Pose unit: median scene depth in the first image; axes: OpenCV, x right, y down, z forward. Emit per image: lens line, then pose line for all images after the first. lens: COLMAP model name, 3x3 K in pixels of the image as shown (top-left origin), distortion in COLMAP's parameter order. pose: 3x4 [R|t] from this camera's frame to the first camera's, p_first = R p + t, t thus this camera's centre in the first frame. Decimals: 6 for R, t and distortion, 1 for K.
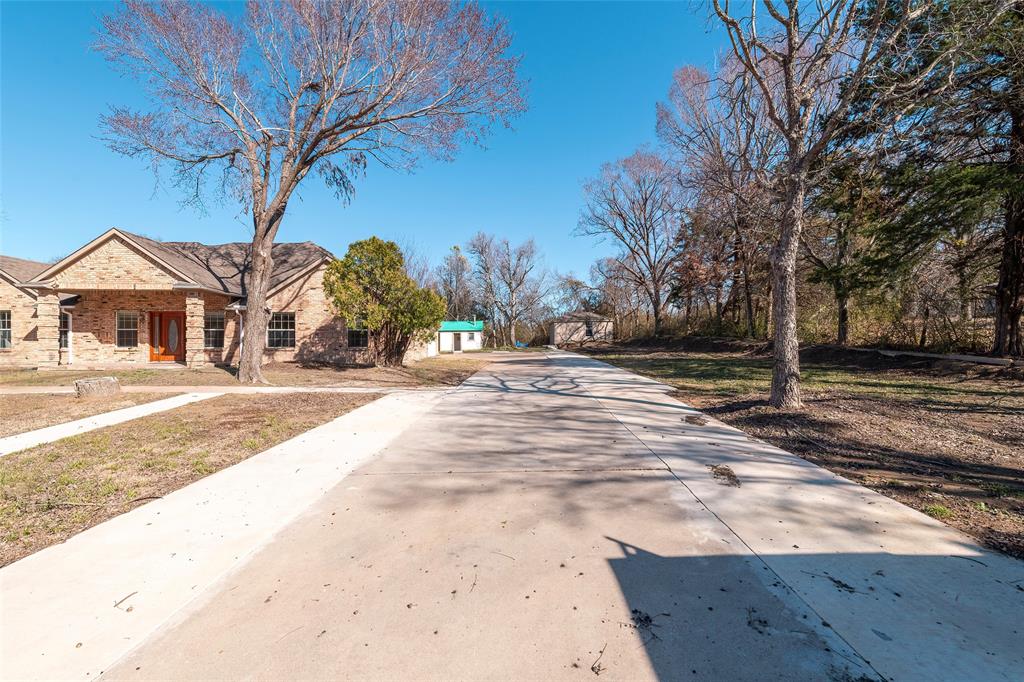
lens RADIAL K [[426.6, 0, 512.0], [0, 426.6, 341.0], [0, 0, 1]] dist [0.007178, -0.000042]
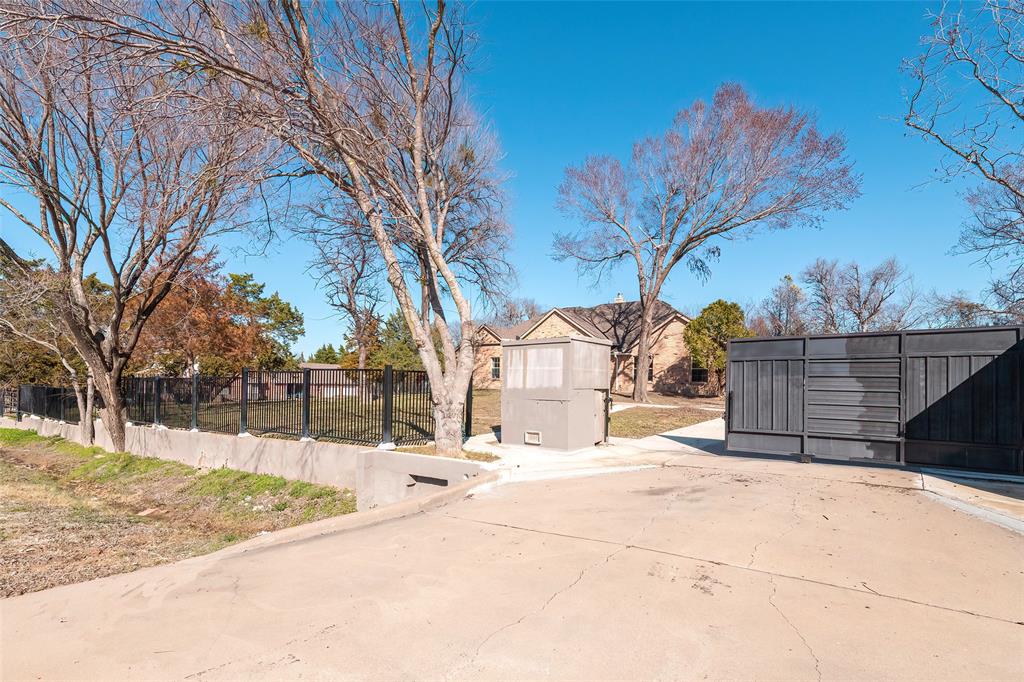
lens RADIAL K [[468.3, 0, 511.2], [0, 468.3, 380.2], [0, 0, 1]] dist [0.007937, -0.000136]
pose [[0.792937, 0.018861, -0.609011, 0.020137], [-0.015959, 0.999821, 0.010186, 0.001702], [0.609094, 0.001642, 0.793096, -0.191460]]
